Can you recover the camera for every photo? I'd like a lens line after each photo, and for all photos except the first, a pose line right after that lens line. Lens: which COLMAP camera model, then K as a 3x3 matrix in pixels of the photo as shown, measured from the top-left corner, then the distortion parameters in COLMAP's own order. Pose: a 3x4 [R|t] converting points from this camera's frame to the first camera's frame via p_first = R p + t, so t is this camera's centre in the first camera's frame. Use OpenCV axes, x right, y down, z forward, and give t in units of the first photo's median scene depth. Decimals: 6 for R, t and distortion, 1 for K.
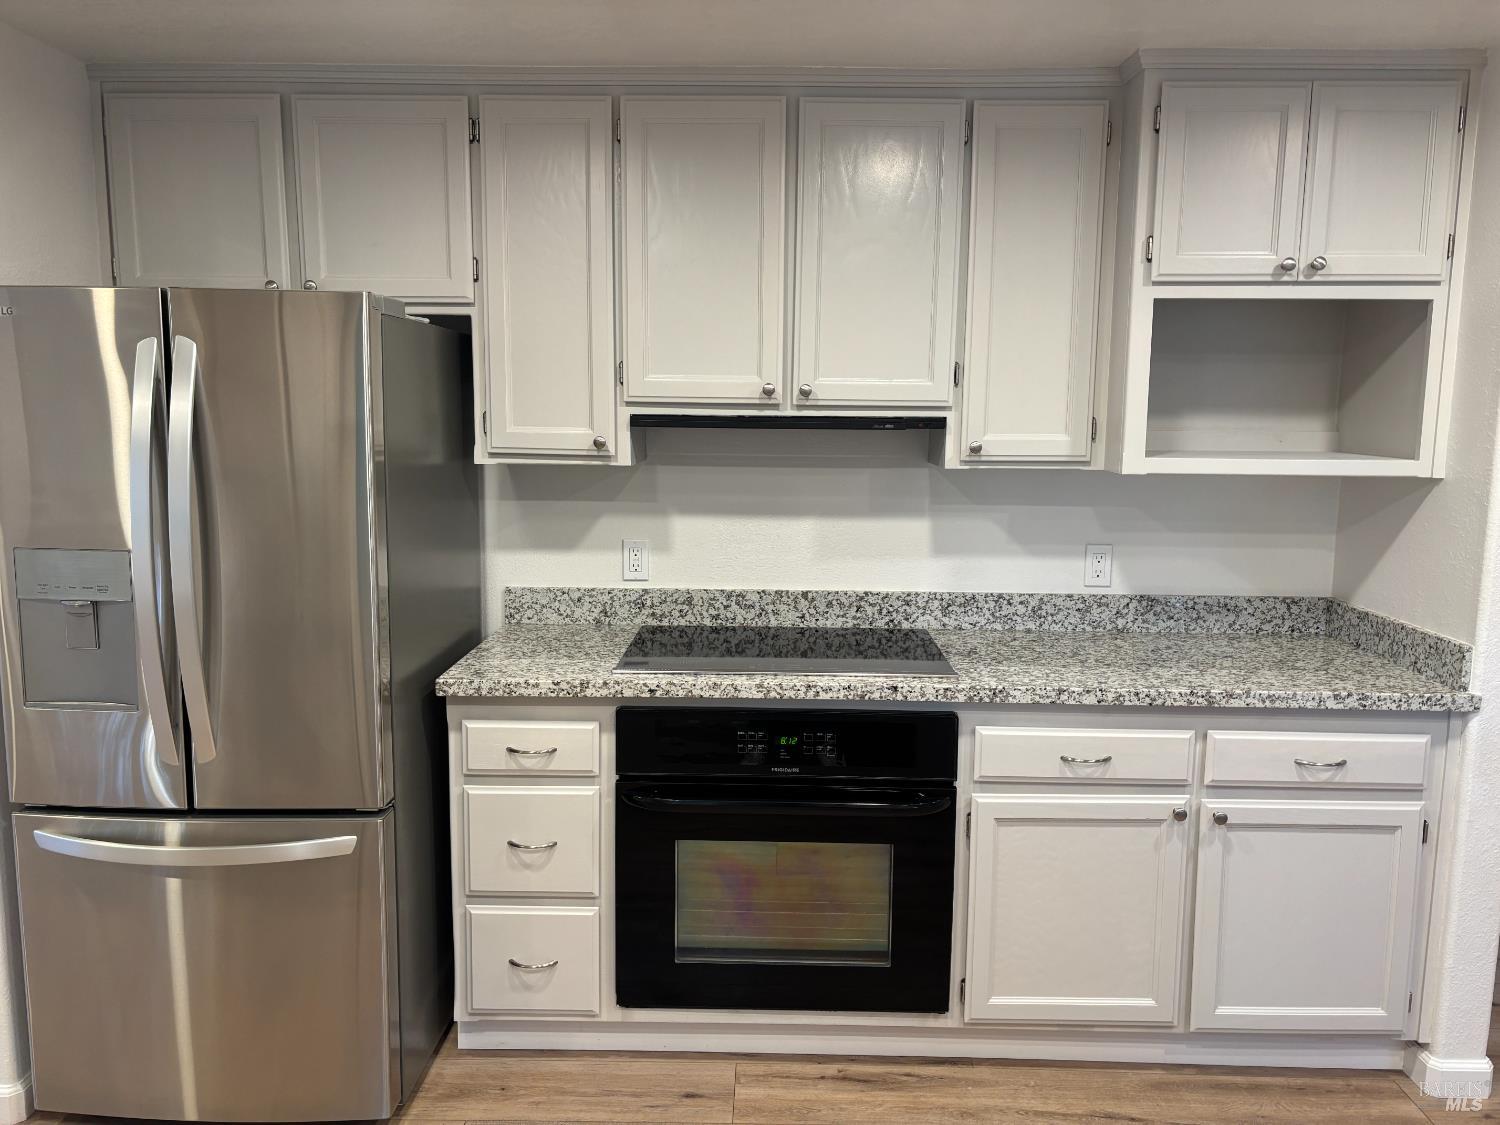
lens RADIAL K [[1129.6, 0, 748.8], [0, 1129.6, 564.0], [0, 0, 1]] dist [0.057714, -0.023723]
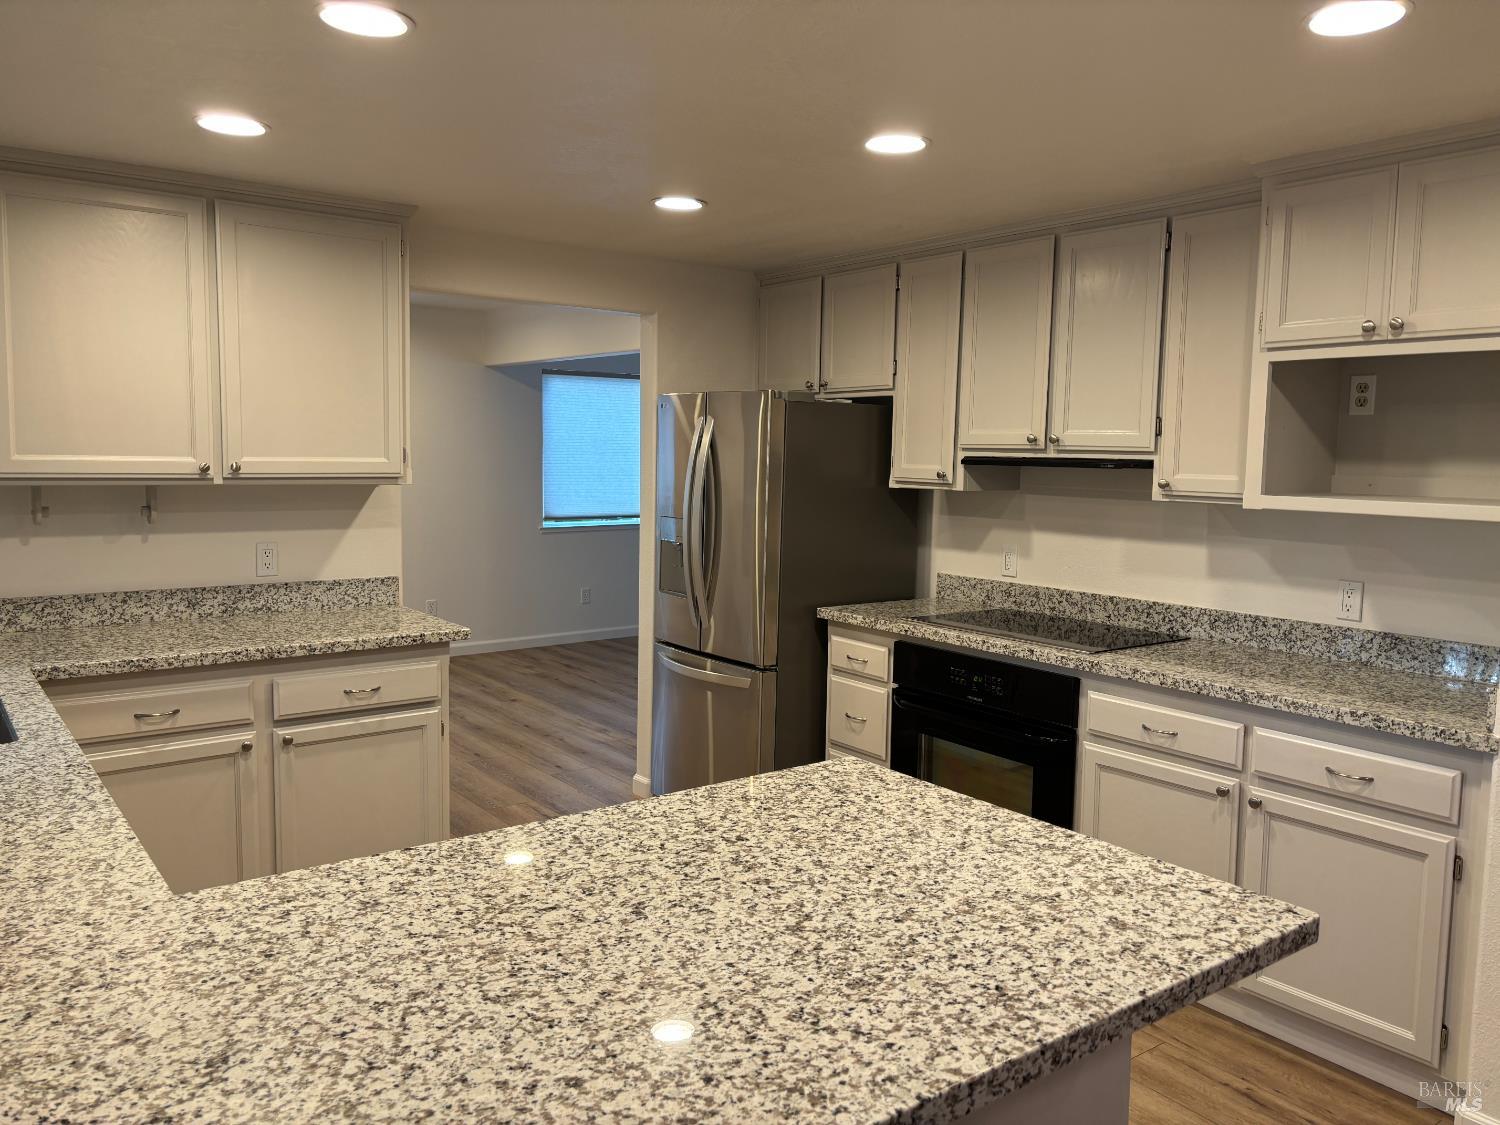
lens RADIAL K [[1129.6, 0, 745.6], [0, 1129.6, 561.3], [0, 0, 1]] dist [0.057714, -0.023723]
pose [[0.612975, 0.080040, -0.786038, 0.904426], [-0.122847, 0.992412, 0.005255, 0.032510], [0.780494, 0.093341, 0.618156, -0.135843]]
